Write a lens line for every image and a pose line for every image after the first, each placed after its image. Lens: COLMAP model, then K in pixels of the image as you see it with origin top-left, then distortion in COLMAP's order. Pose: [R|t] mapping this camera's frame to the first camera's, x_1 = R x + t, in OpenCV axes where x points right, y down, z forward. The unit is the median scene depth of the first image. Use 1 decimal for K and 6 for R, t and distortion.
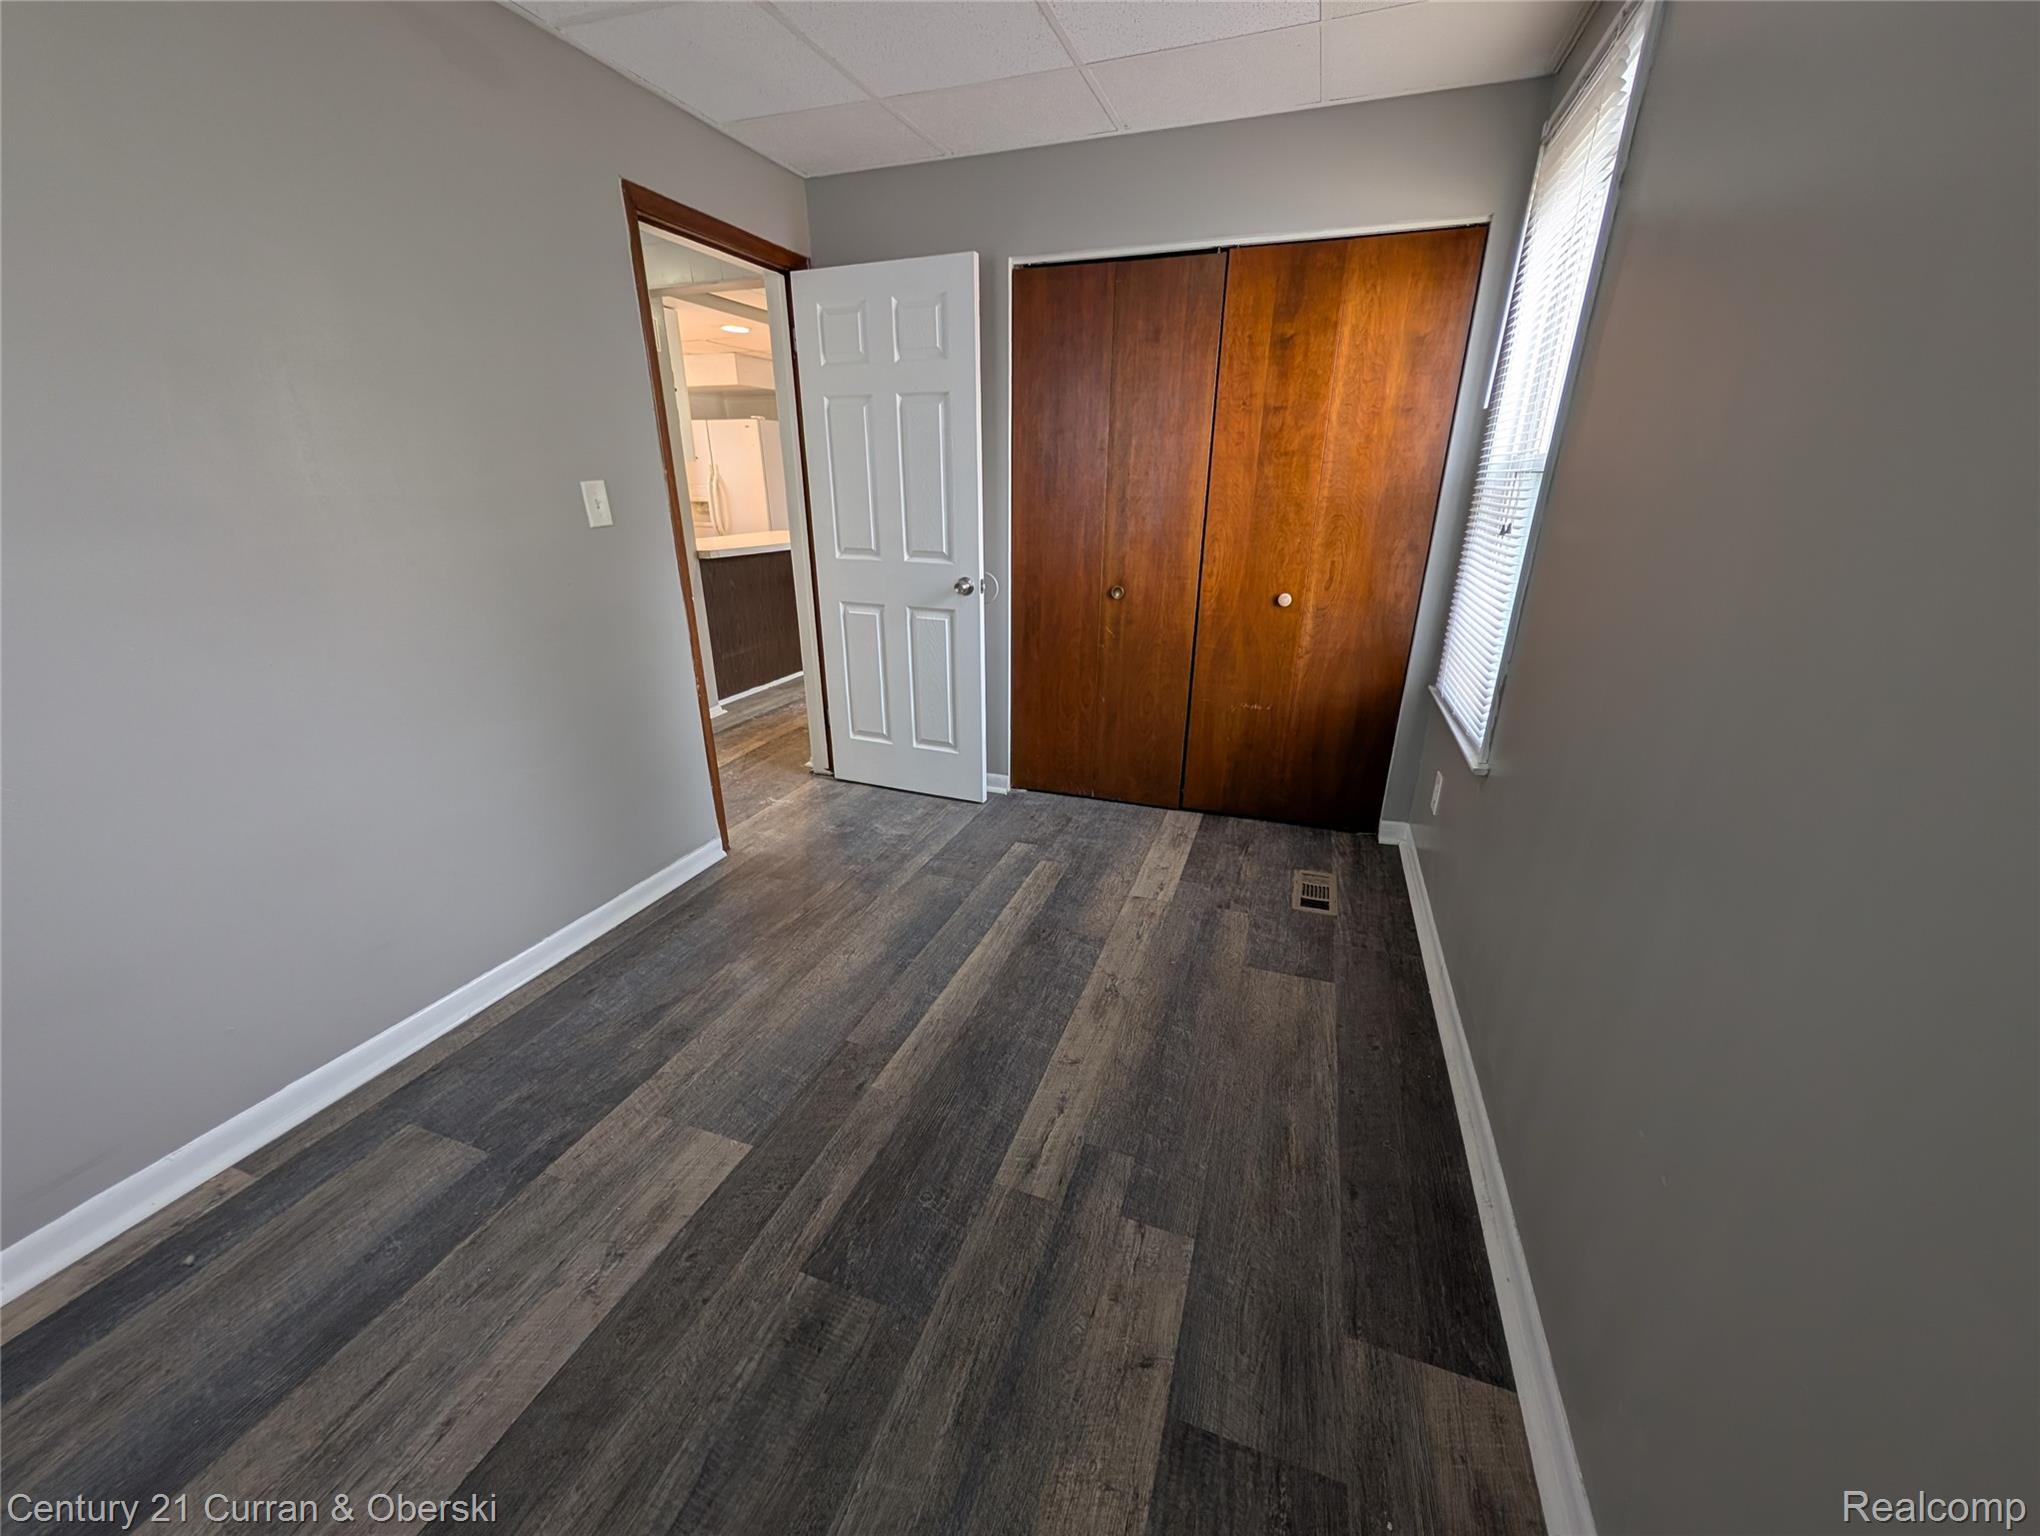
lens RADIAL K [[772.9, 0, 1016.8], [0, 772.9, 769.7], [0, 0, 1]] dist [-0.001329, 0.000711]
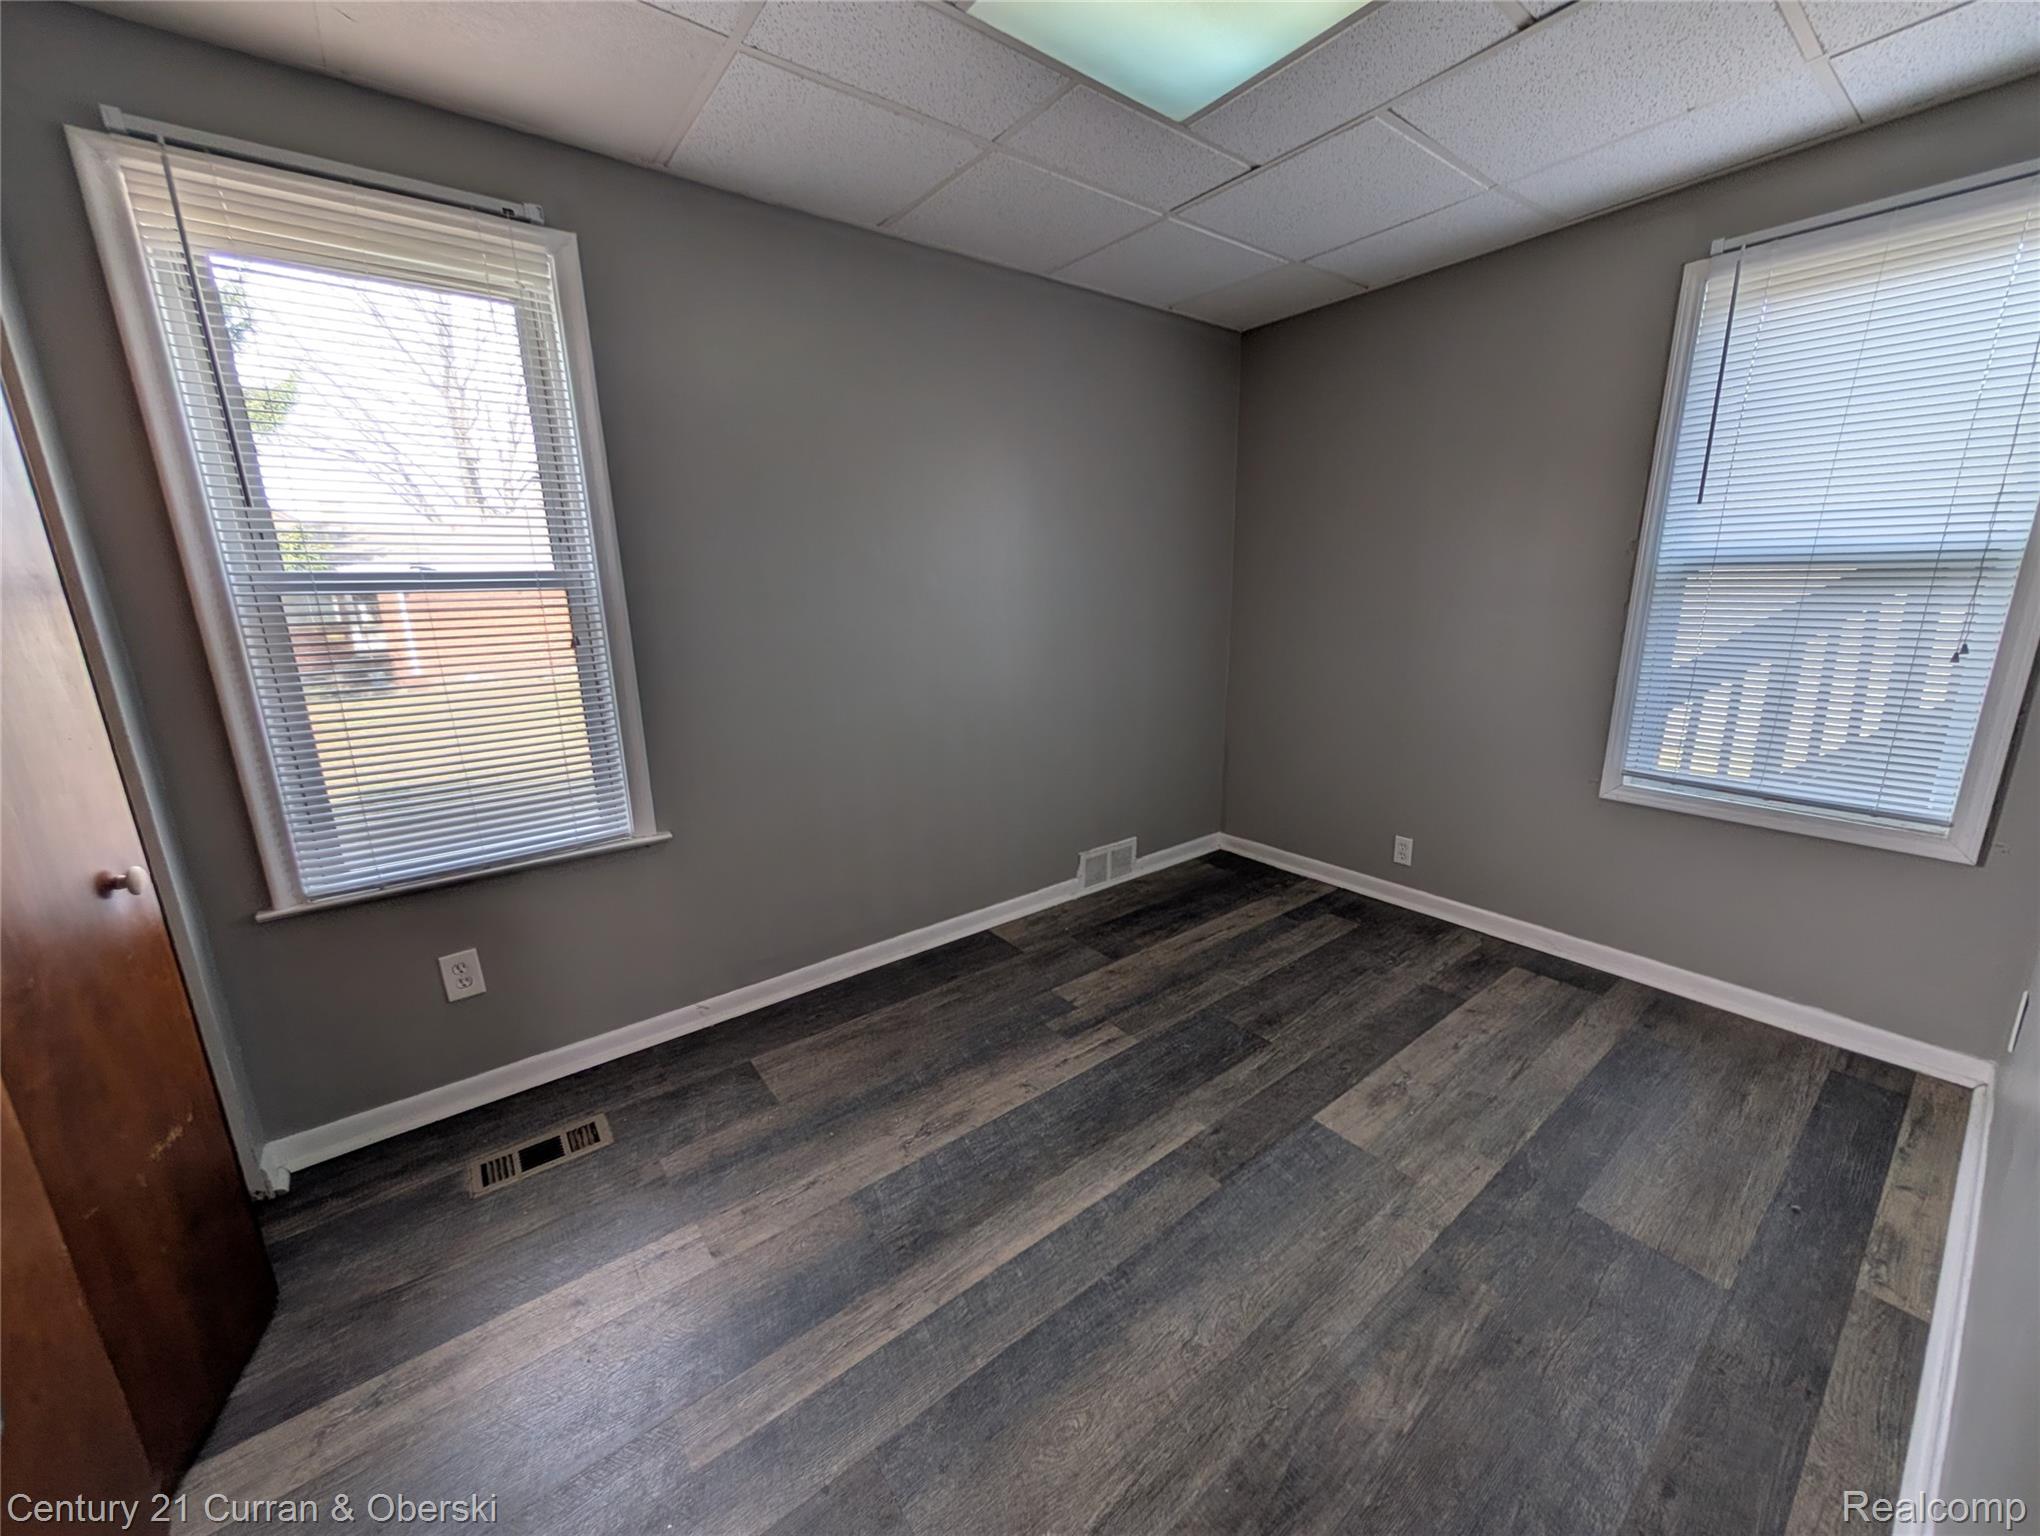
lens RADIAL K [[772.9, 0, 1018.7], [0, 772.9, 767.9], [0, 0, 1]] dist [-0.001329, 0.000711]
pose [[-0.846854, -0.109261, 0.520481, -0.454147], [0.204177, 0.836876, 0.507888, -0.584734], [-0.491071, 0.536377, -0.686403, 1.531845]]
